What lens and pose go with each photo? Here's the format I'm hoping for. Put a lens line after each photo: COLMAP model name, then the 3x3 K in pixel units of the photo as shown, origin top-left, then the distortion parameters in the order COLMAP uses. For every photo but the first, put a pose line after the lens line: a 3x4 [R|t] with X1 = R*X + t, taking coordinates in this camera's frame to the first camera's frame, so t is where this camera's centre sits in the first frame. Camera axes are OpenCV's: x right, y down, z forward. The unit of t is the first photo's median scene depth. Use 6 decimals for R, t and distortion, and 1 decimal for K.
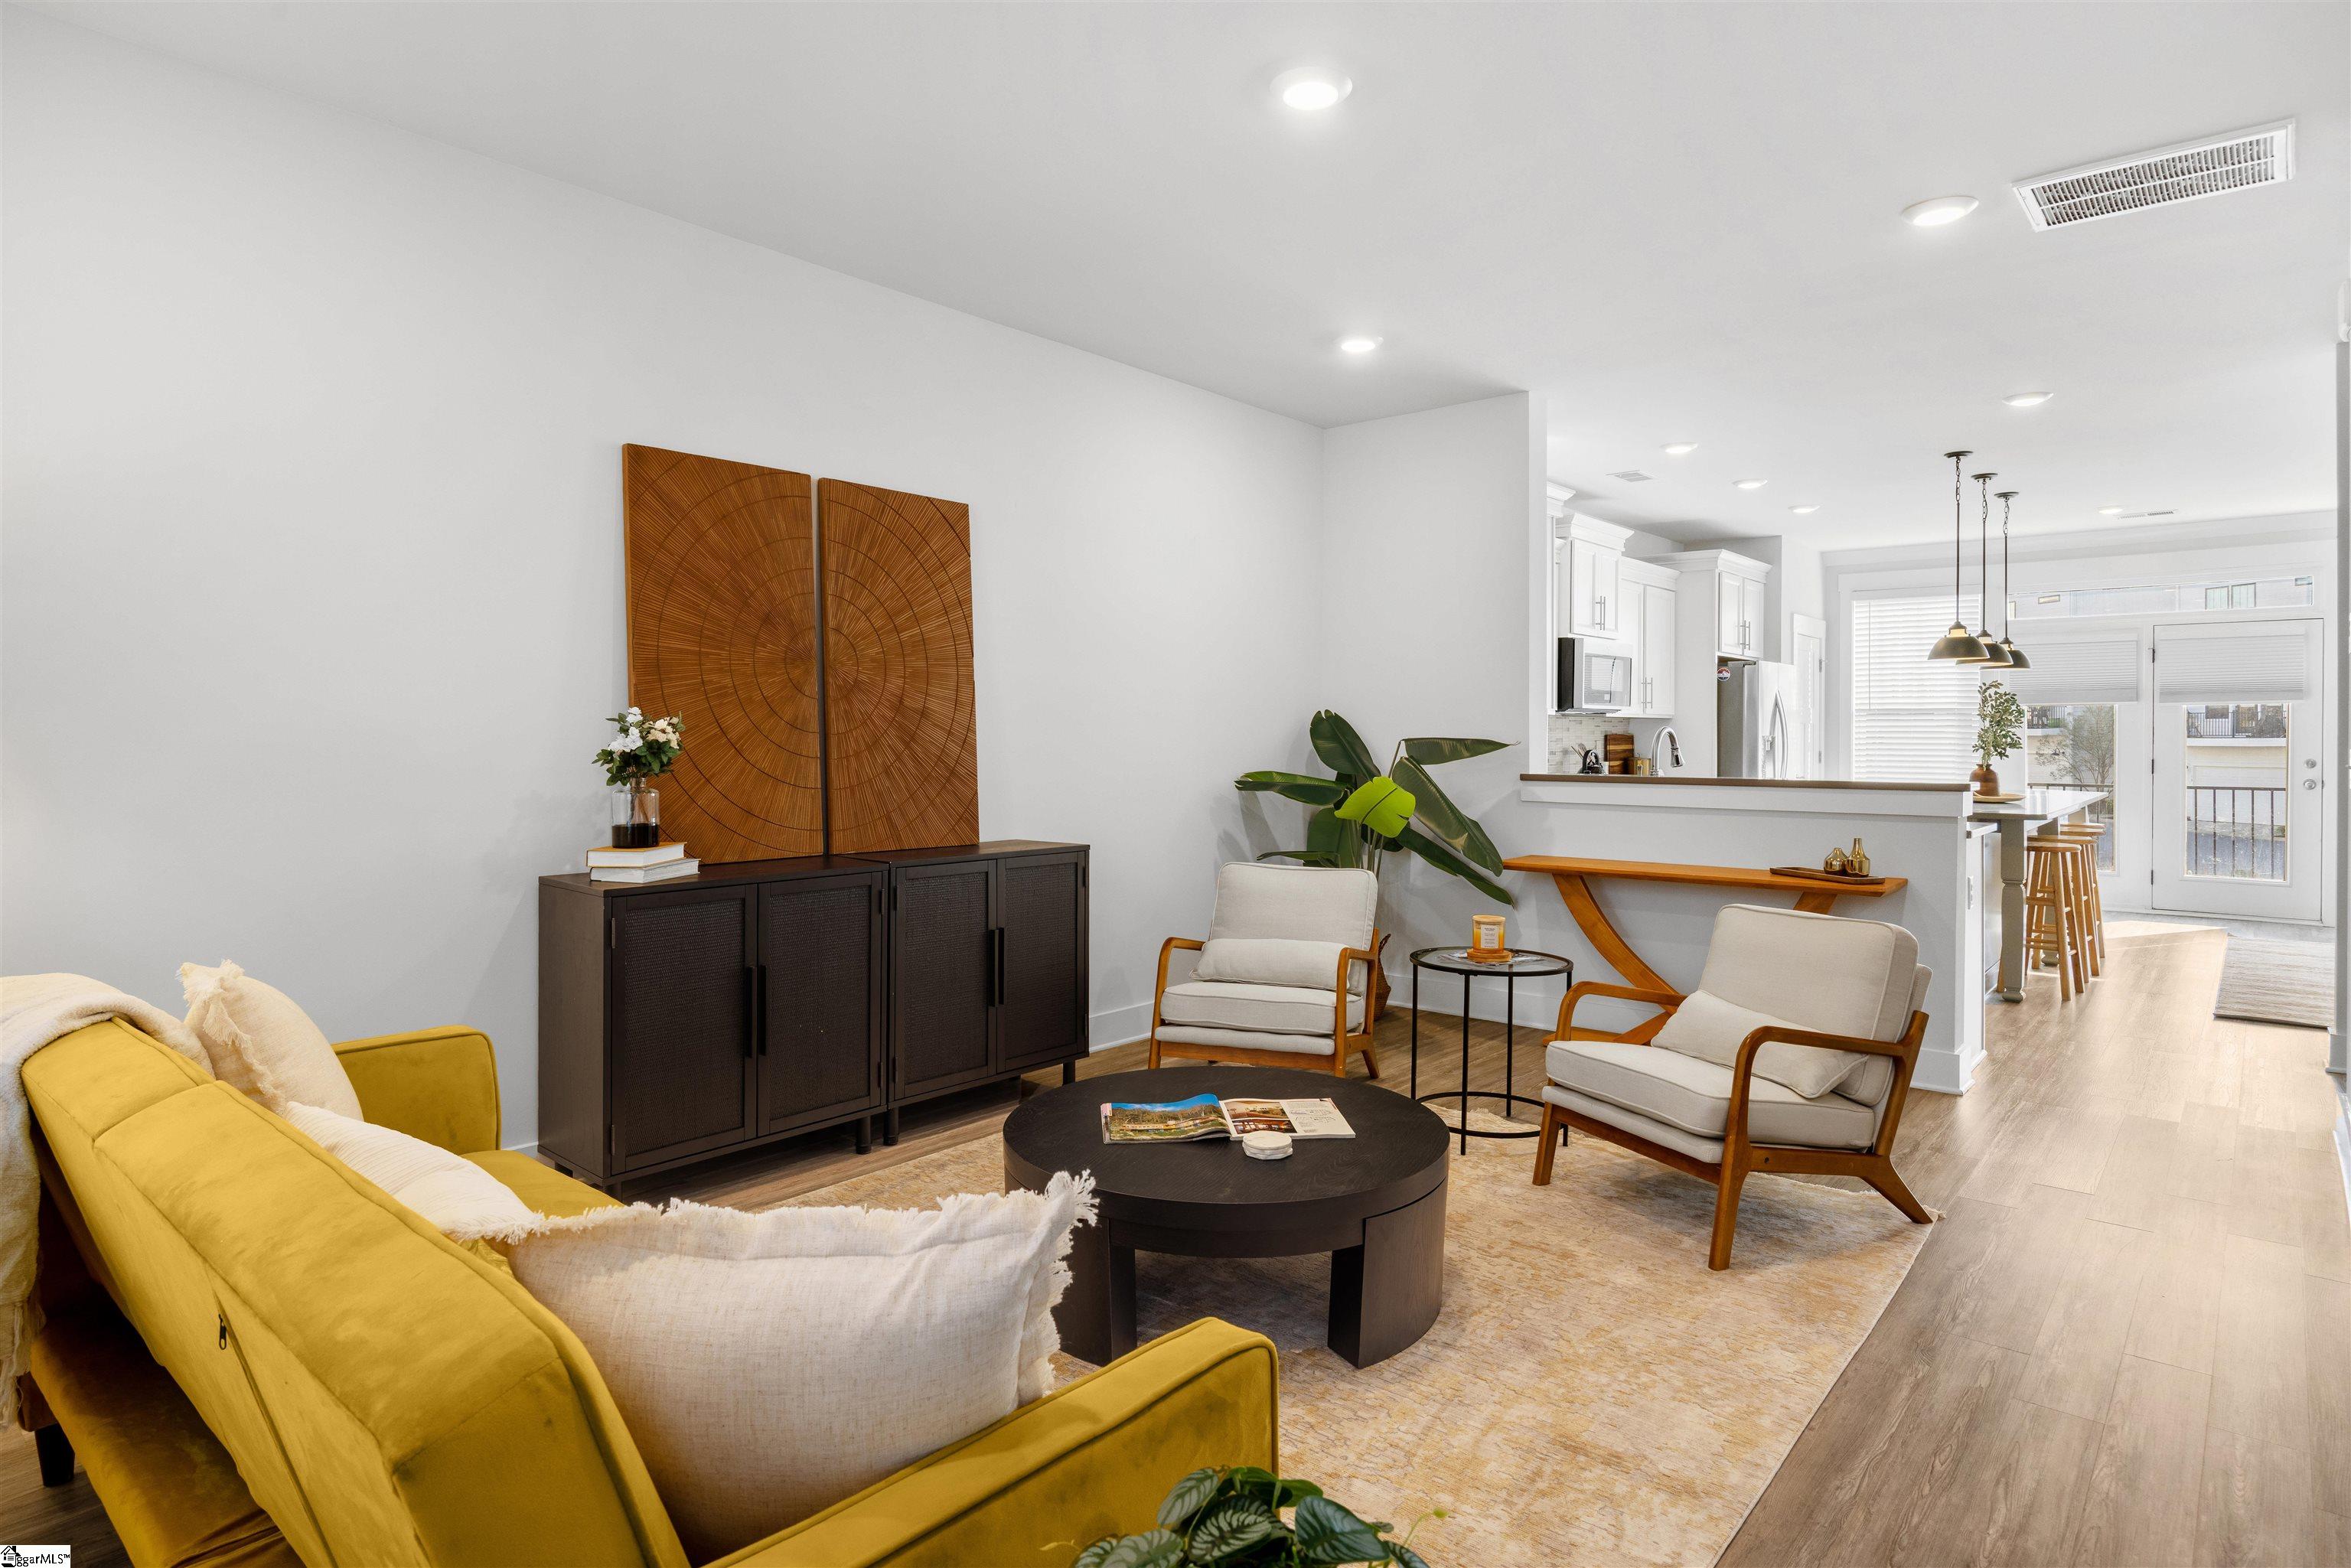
lens RADIAL K [[1274.3, 0, 1173.8], [0, 1274.3, 732.0], [0, 0, 1]] dist [-0.002550, -0.001706]
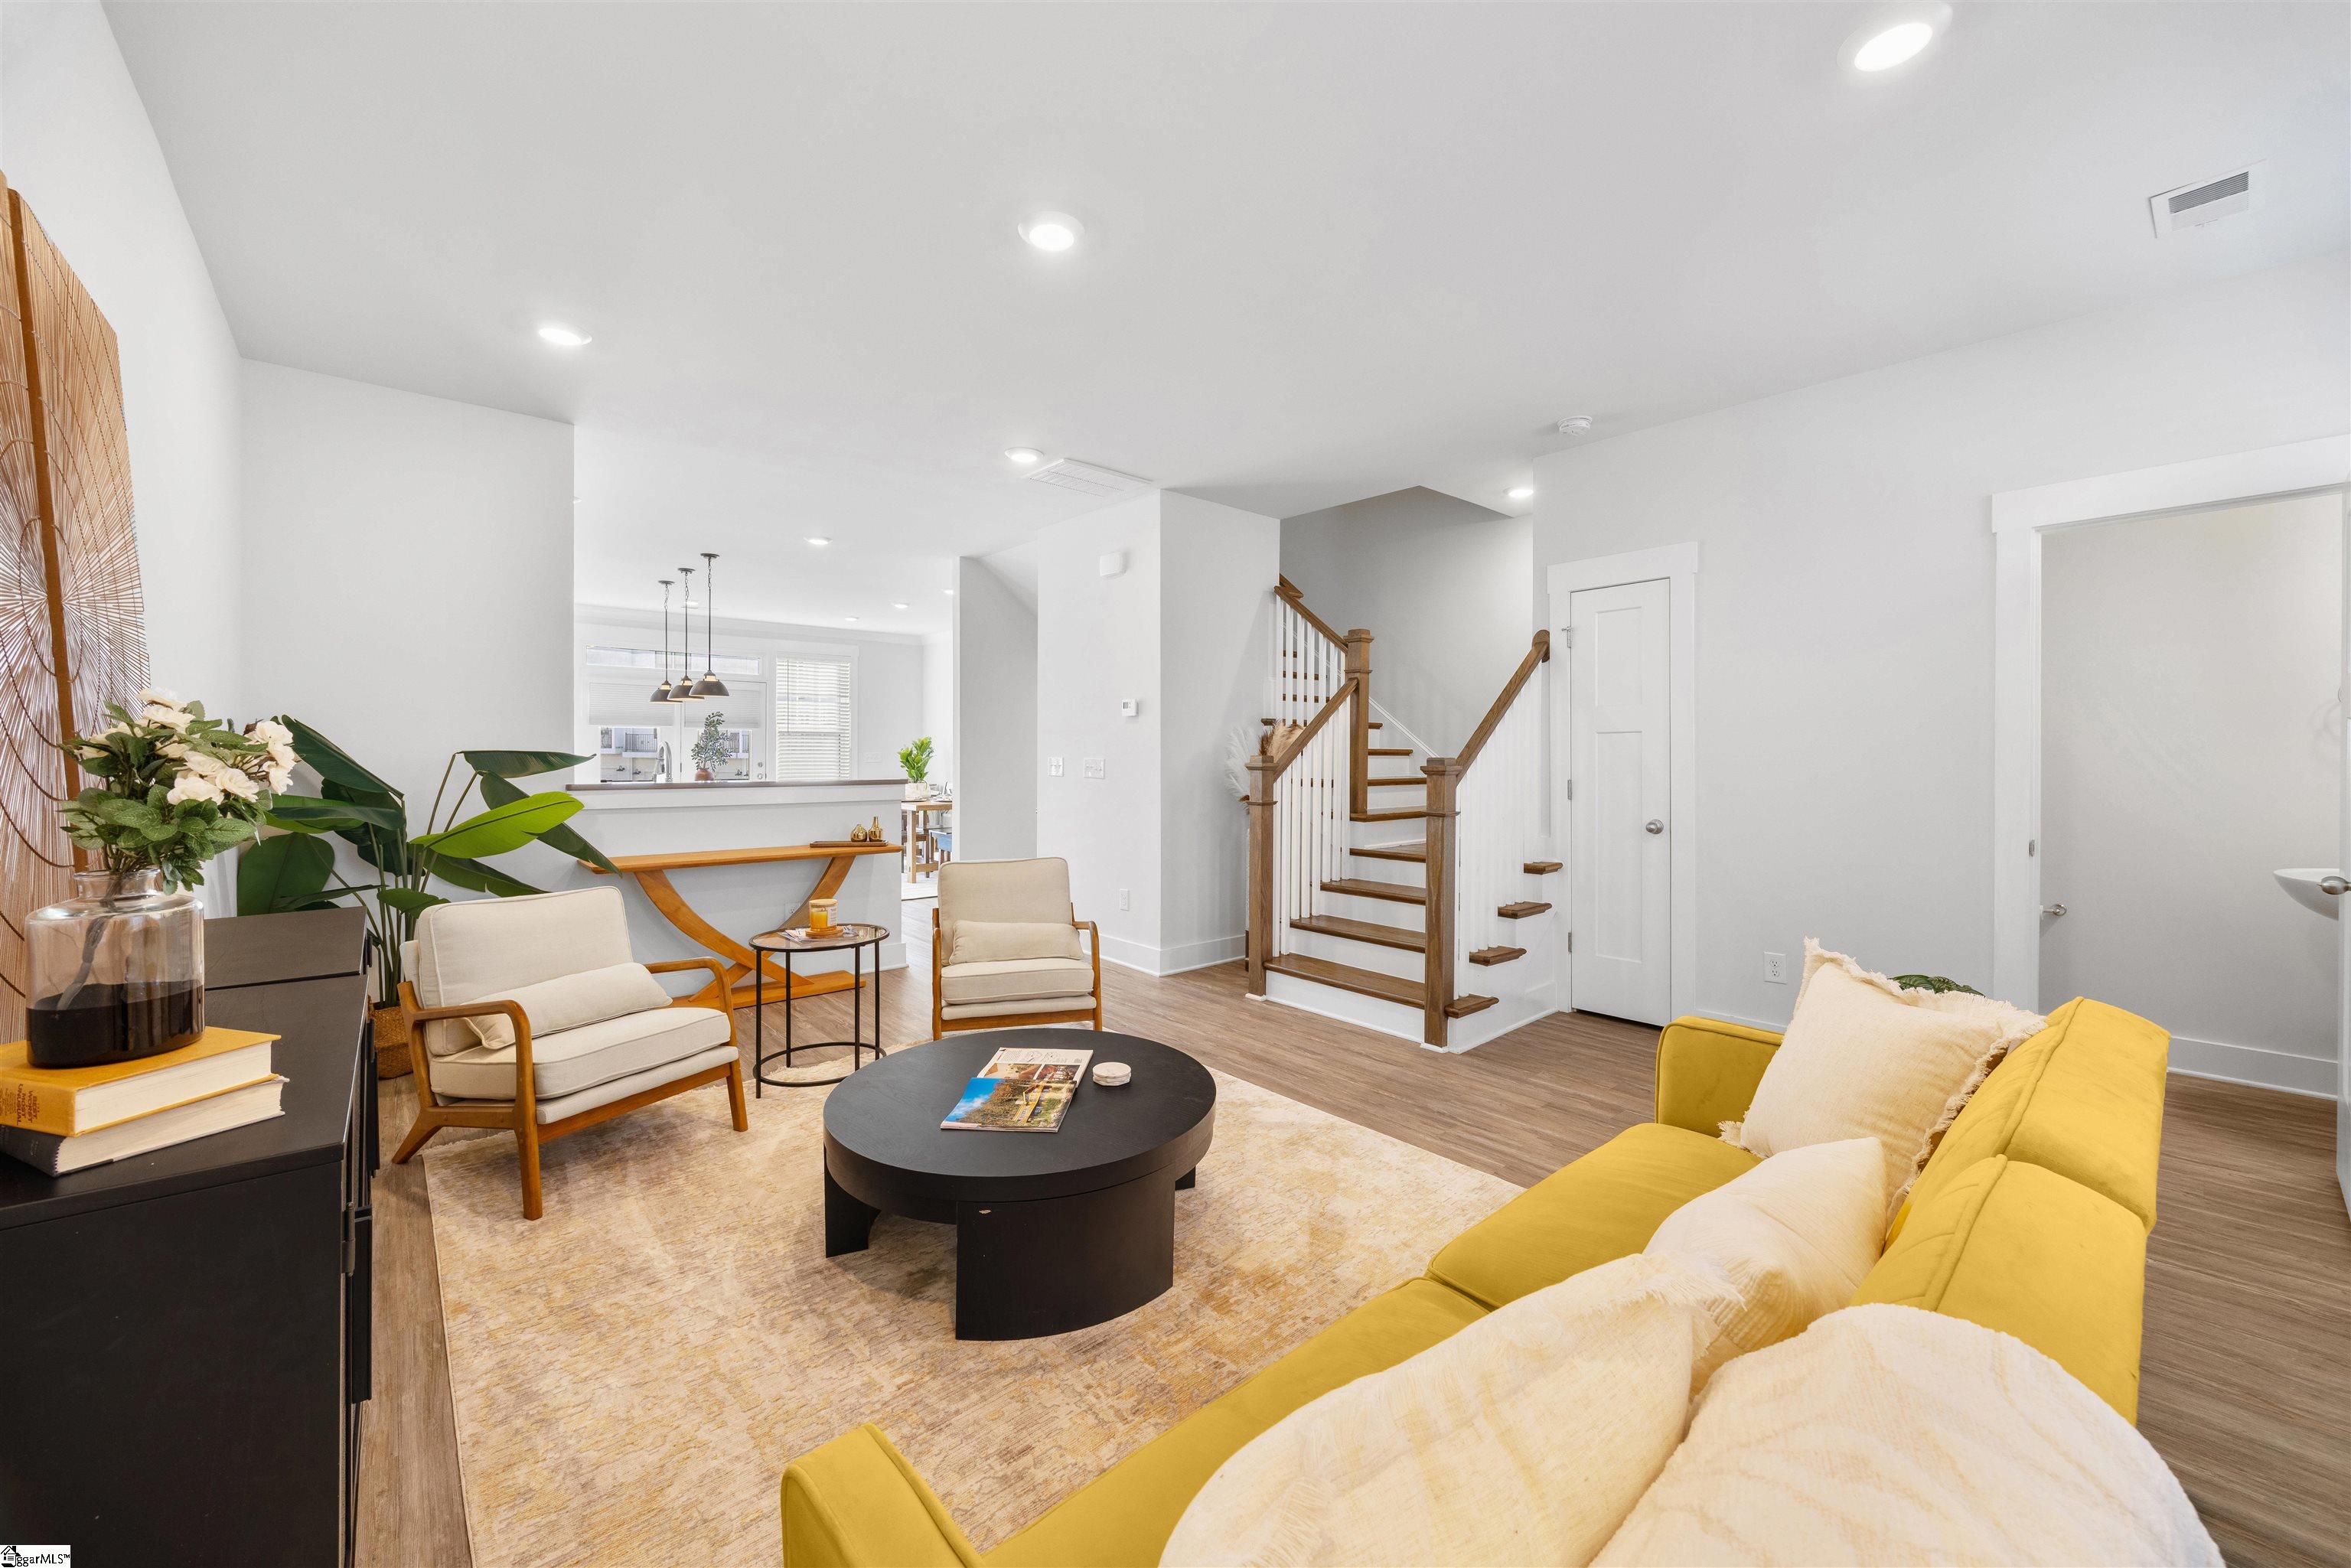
lens RADIAL K [[895.2, 0, 1170.4], [0, 895.2, 754.5], [0, 0, 1]] dist [-0.002704, -0.000095]
pose [[0.145091, -0.003383, 0.989413, -0.547558], [-0.010180, 0.999936, 0.004912, -0.001301], [-0.989366, -0.010785, 0.145047, 0.552956]]
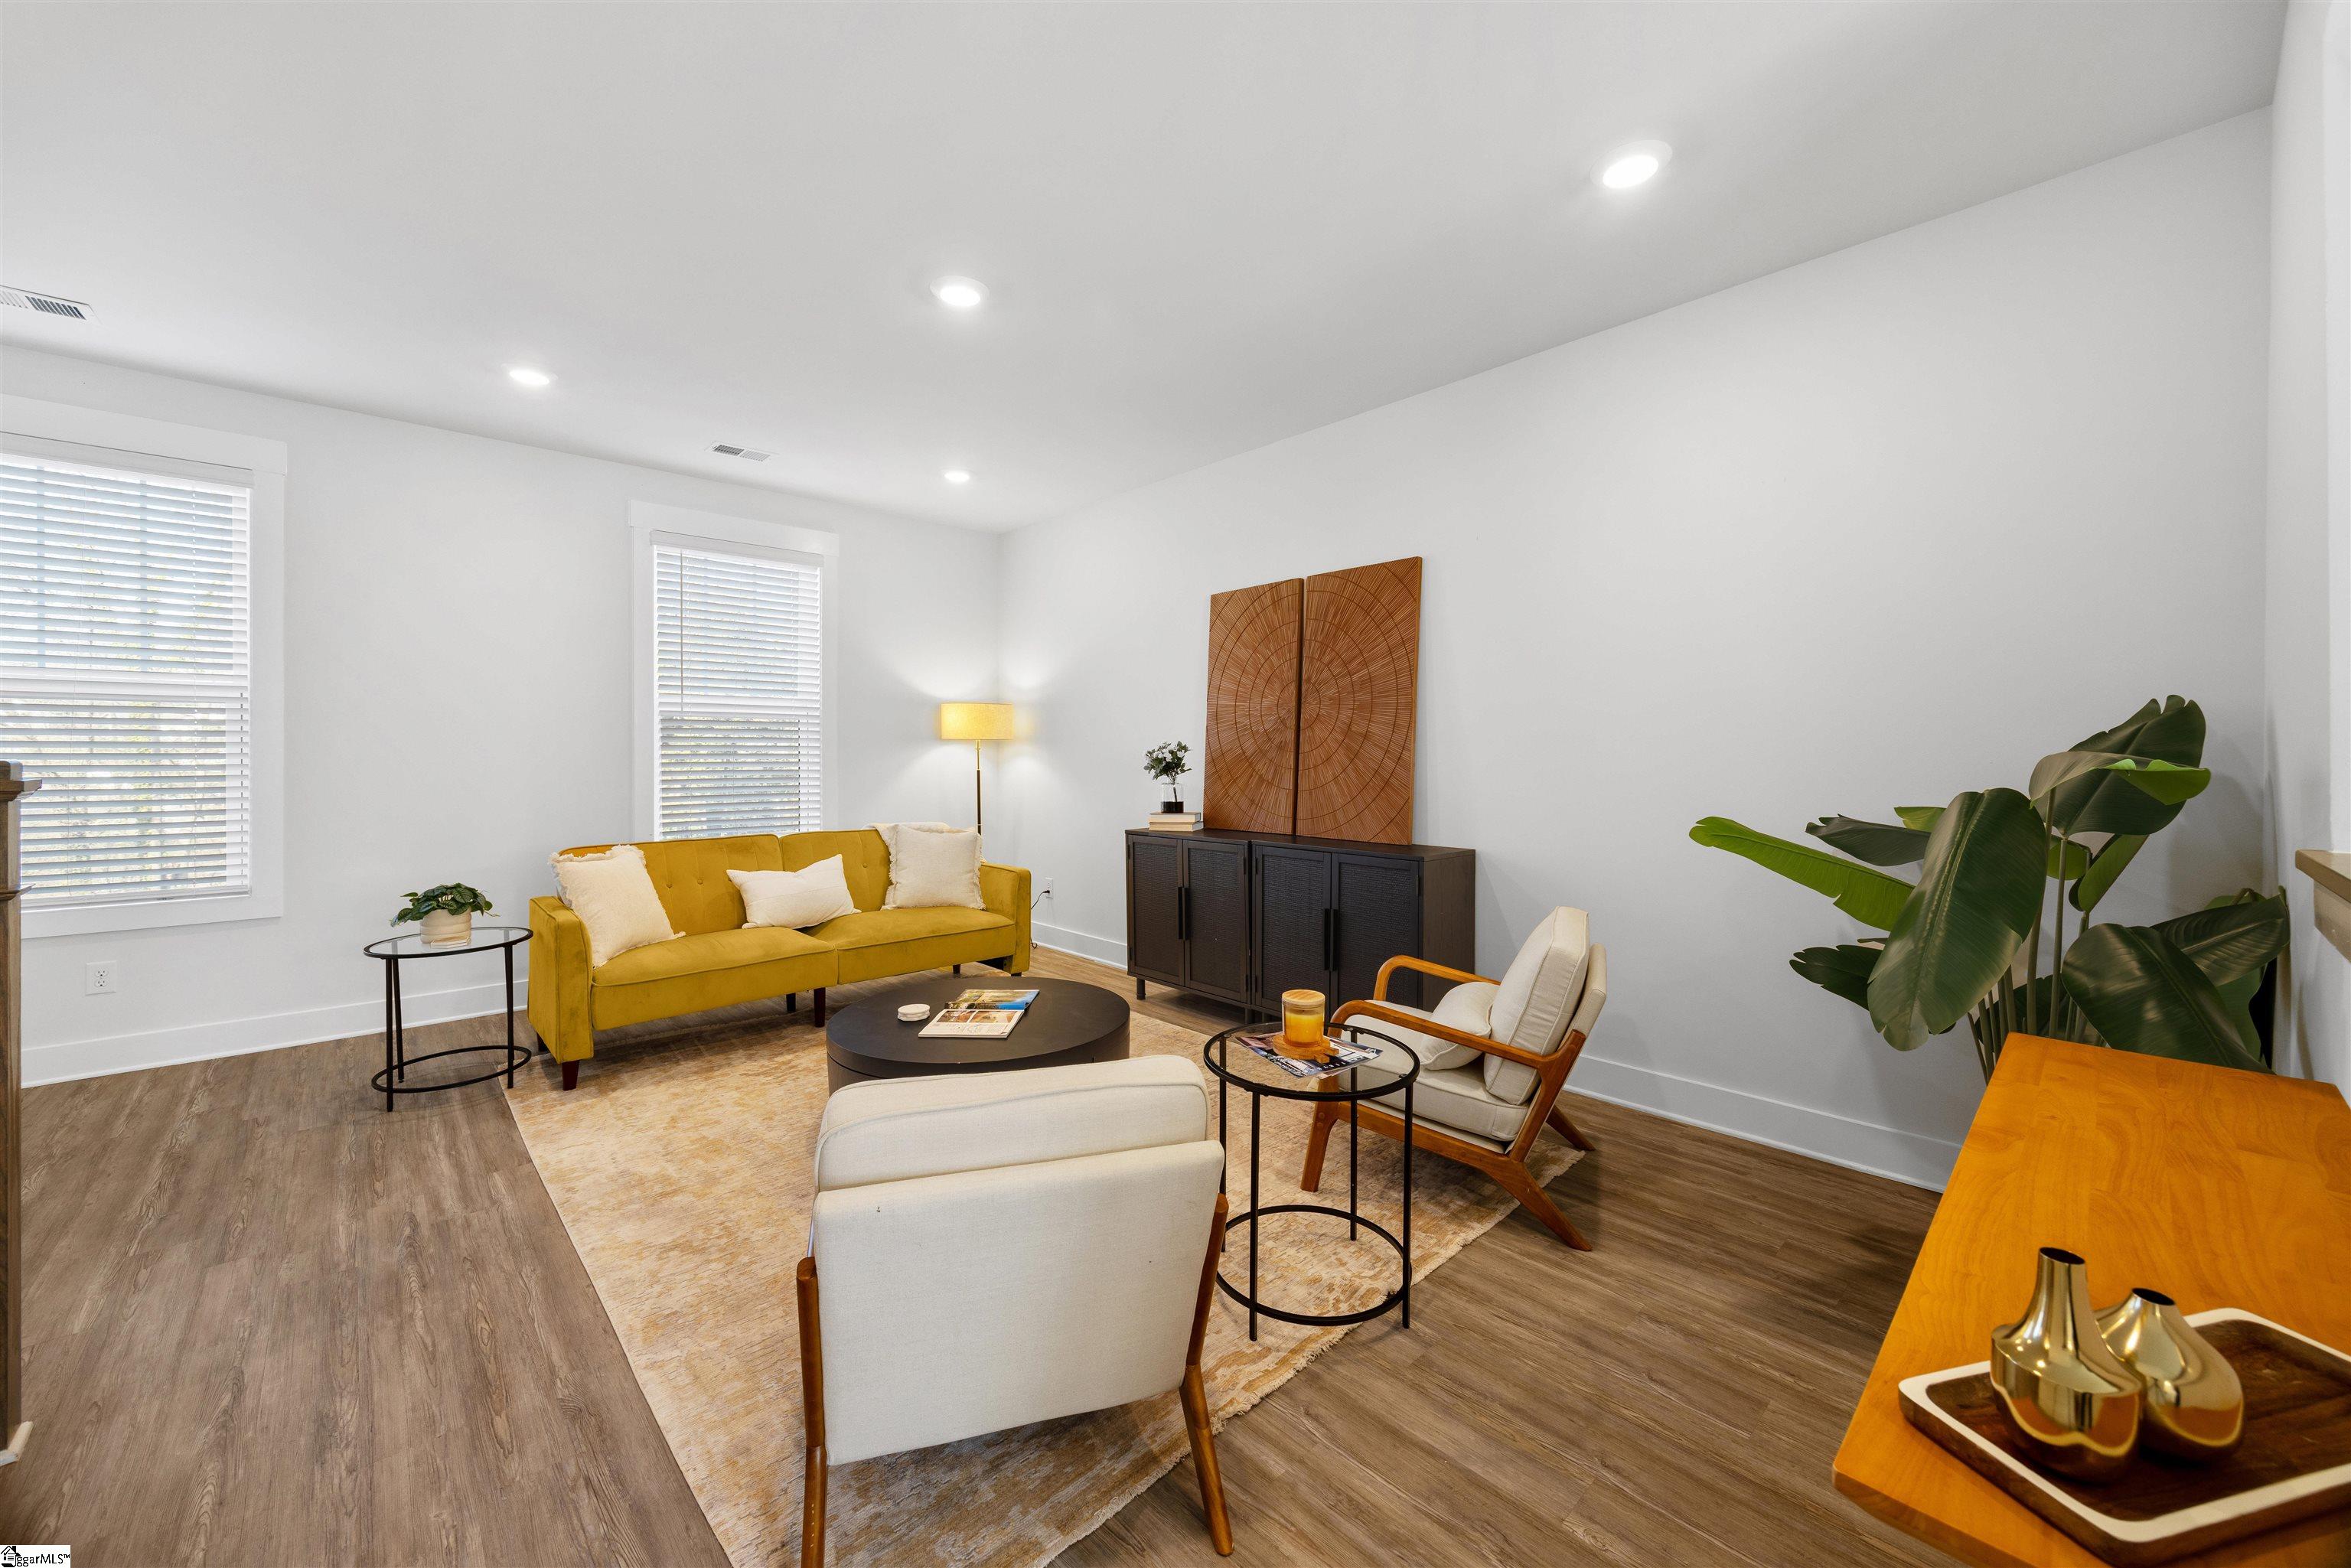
lens RADIAL K [[891.7, 0, 1174.3], [0, 891.7, 760.9], [0, 0, 1]] dist [-0.002813, -0.000127]
pose [[-0.109731, 0.005198, -0.993948, 0.773309], [0.007905, 0.999959, 0.004356, 0.005299], [0.993930, -0.007379, -0.109768, 0.981894]]
